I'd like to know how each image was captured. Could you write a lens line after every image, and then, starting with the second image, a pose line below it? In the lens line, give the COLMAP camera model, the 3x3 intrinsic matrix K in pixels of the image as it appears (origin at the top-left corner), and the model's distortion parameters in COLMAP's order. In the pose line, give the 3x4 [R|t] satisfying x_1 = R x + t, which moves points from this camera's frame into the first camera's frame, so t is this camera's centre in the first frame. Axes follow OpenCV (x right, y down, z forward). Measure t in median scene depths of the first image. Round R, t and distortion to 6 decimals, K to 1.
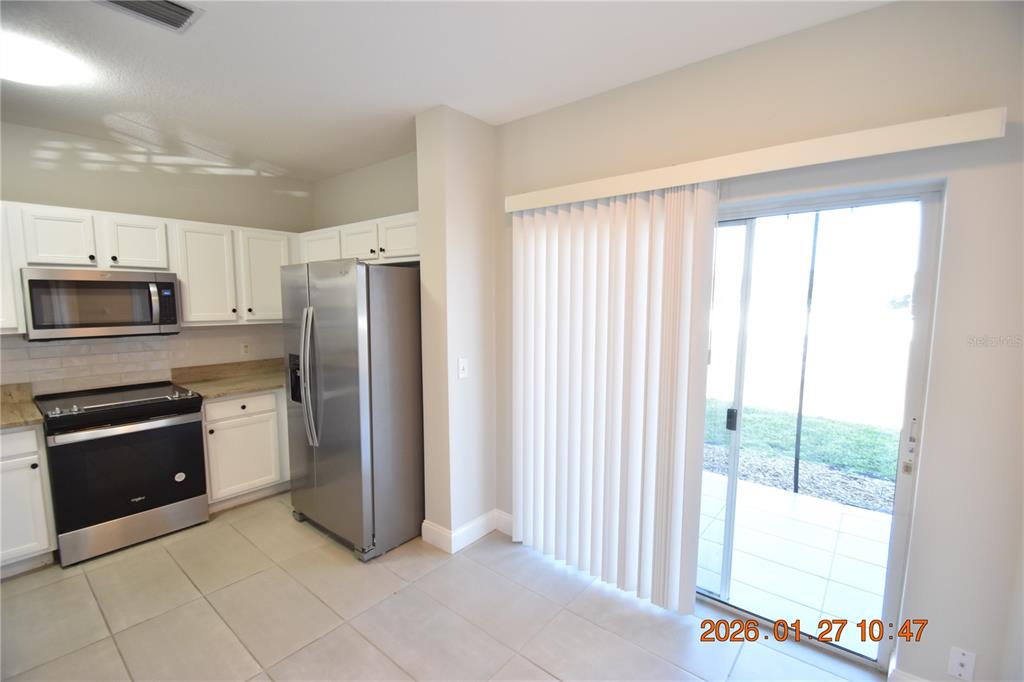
lens RADIAL K [[449.7, 0, 510.3], [0, 449.7, 346.6], [0, 0, 1]] dist [0.012244, -0.014890]
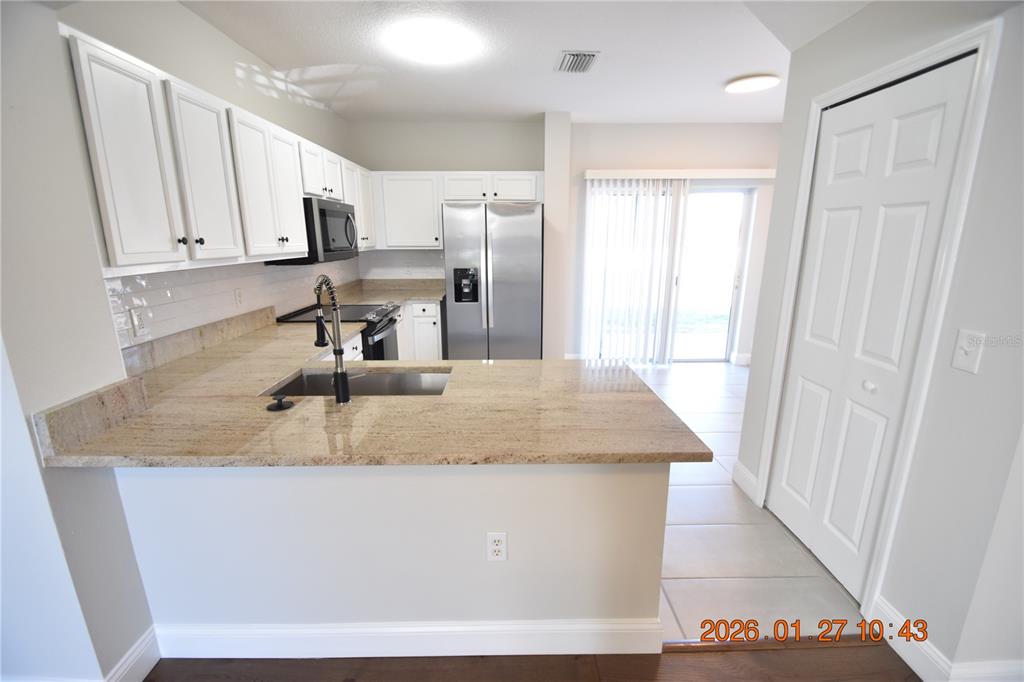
lens RADIAL K [[449.7, 0, 510.3], [0, 449.7, 346.6], [0, 0, 1]] dist [0.012244, -0.014890]
pose [[0.768524, -0.153325, 0.621178, -1.221225], [0.068248, 0.984968, 0.158683, 0.040756], [-0.636171, -0.079558, 0.767436, -0.188816]]
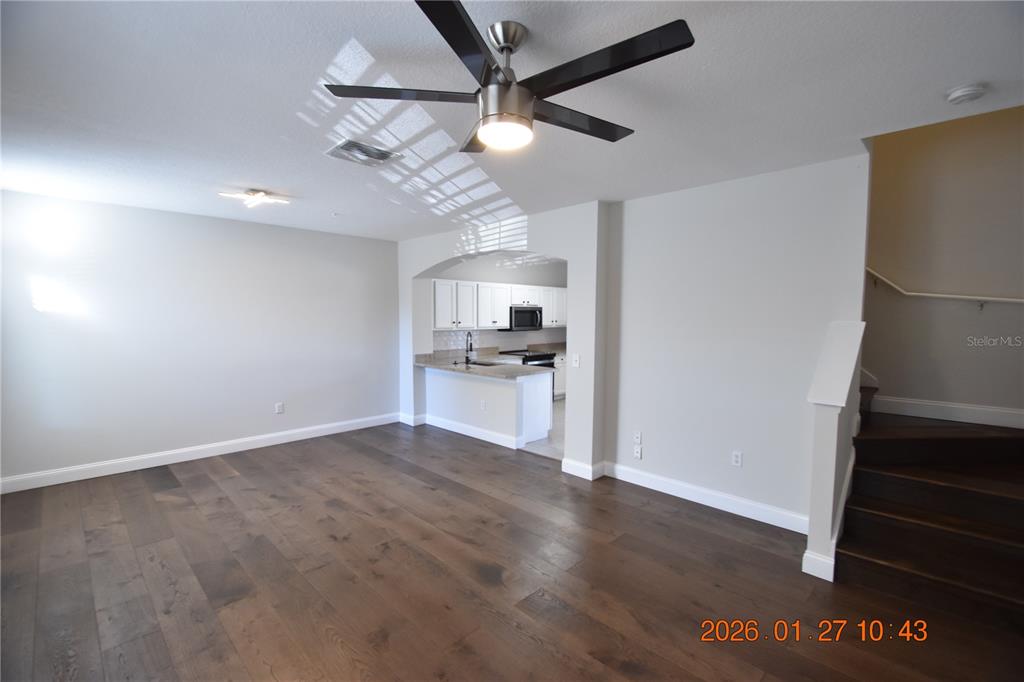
lens RADIAL K [[442.0, 0, 509.5], [0, 442.0, 342.1], [0, 0, 1]] dist [-0.018513, -0.000518]
pose [[0.995784, 0.002371, -0.091697, -0.698700], [-0.006813, 0.998816, -0.048161, 0.167652], [0.091475, 0.048583, 0.994622, -1.574666]]
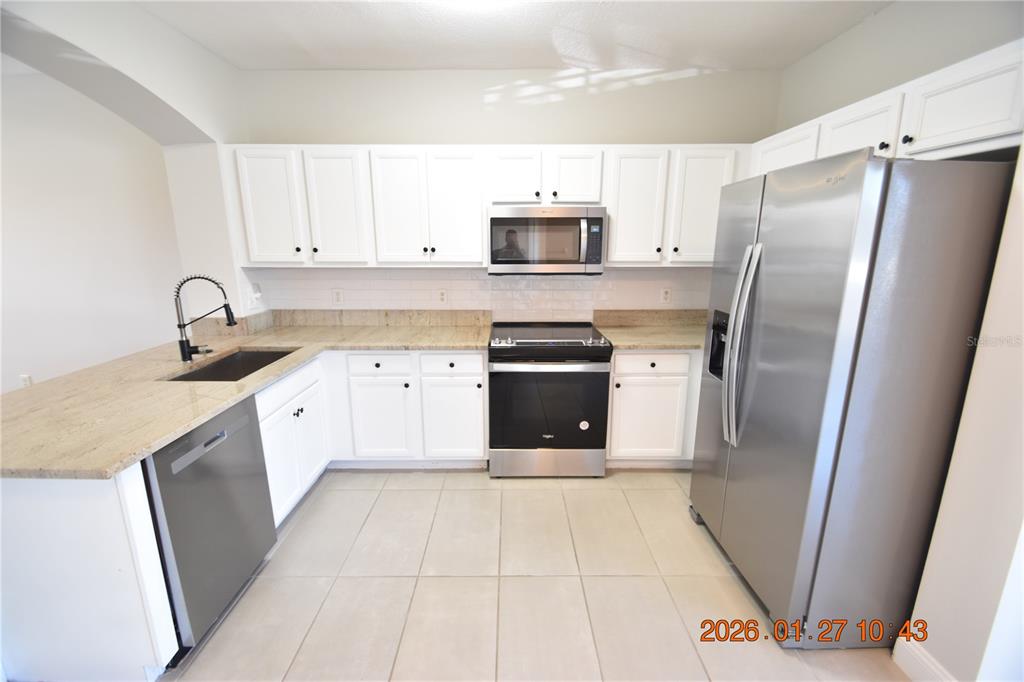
lens RADIAL K [[449.7, 0, 510.3], [0, 449.7, 346.6], [0, 0, 1]] dist [0.012244, -0.014890]
pose [[0.637951, 0.171516, -0.750733, -0.137413], [-0.078546, 0.984289, 0.158130, -0.014344], [0.766061, -0.041912, 0.641400, 0.262028]]
